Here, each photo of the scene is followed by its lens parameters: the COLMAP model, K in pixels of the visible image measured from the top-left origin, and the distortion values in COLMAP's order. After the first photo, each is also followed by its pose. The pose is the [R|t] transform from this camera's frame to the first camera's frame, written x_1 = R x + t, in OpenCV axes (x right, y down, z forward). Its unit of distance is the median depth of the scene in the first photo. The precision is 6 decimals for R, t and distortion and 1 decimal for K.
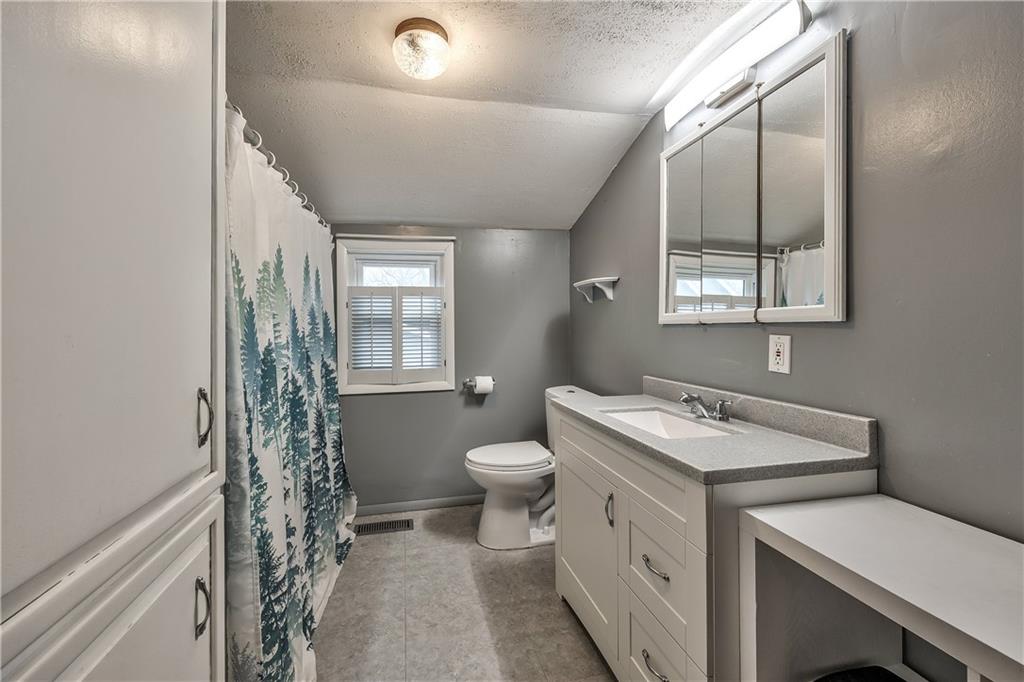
lens RADIAL K [[417.1, 0, 495.2], [0, 417.1, 325.3], [0, 0, 1]] dist [-0.002780, -0.000036]
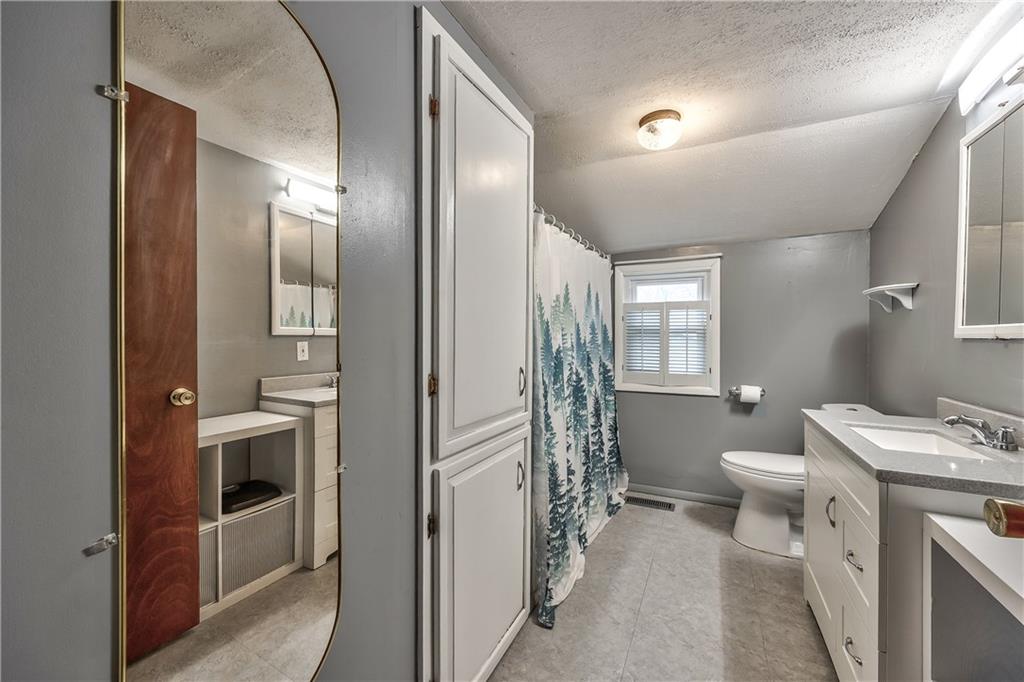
lens RADIAL K [[417.1, 0, 495.2], [0, 417.1, 325.3], [0, 0, 1]] dist [-0.002780, -0.000036]
pose [[0.765288, -0.004021, -0.643676, 0.223246], [-0.008168, 0.999839, -0.015957, -0.008118], [0.643637, 0.017469, 0.765132, -0.281533]]
